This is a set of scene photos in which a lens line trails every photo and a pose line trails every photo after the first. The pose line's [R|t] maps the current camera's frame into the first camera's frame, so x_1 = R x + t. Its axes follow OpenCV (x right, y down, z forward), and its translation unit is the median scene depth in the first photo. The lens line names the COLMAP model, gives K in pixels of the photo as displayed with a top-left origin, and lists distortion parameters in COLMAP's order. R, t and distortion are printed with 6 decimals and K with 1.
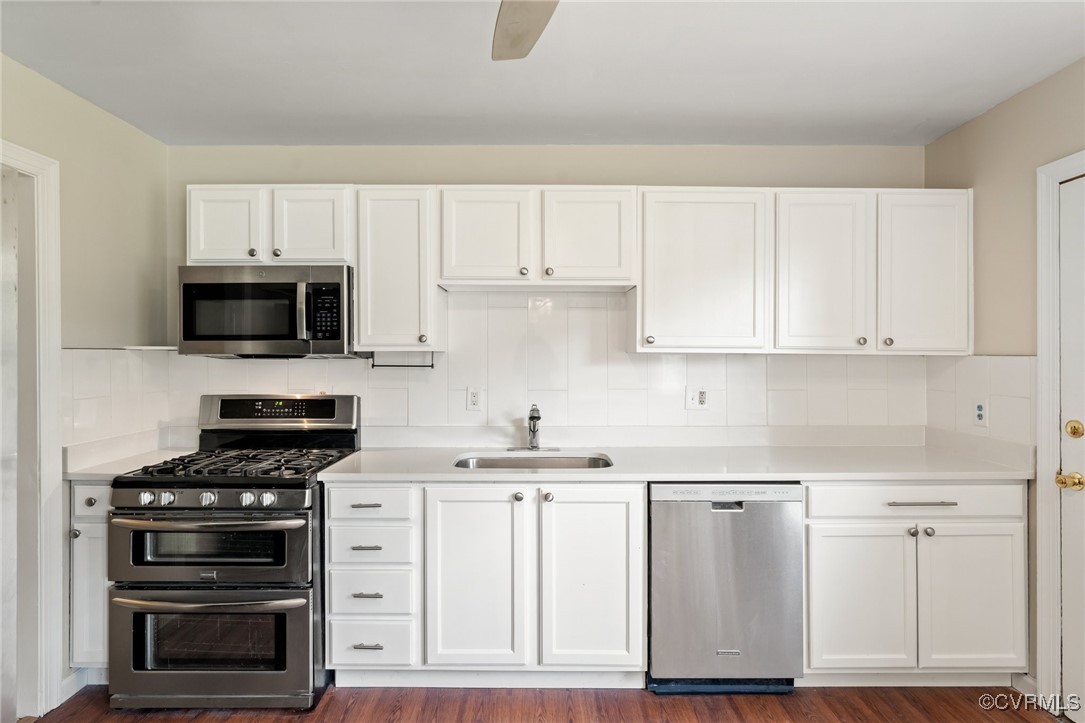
lens RADIAL K [[574.7, 0, 542.5], [0, 574.7, 361.5], [0, 0, 1]] dist [-0.002838, 0.000022]
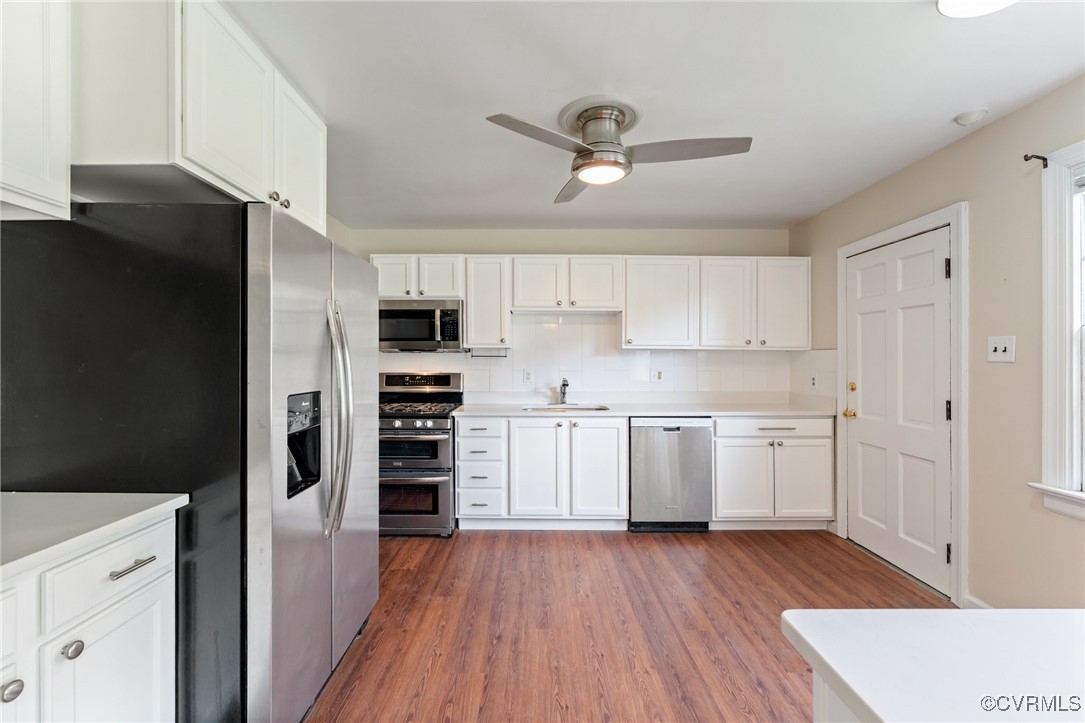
lens RADIAL K [[455.2, 0, 542.5], [0, 455.2, 361.5], [0, 0, 1]] dist [0.001894, 0.000059]
pose [[0.999999, 0.000499, 0.001238, -0.094851], [-0.000489, 0.999969, -0.007889, 0.040133], [-0.001242, 0.007888, 0.999968, -0.456663]]
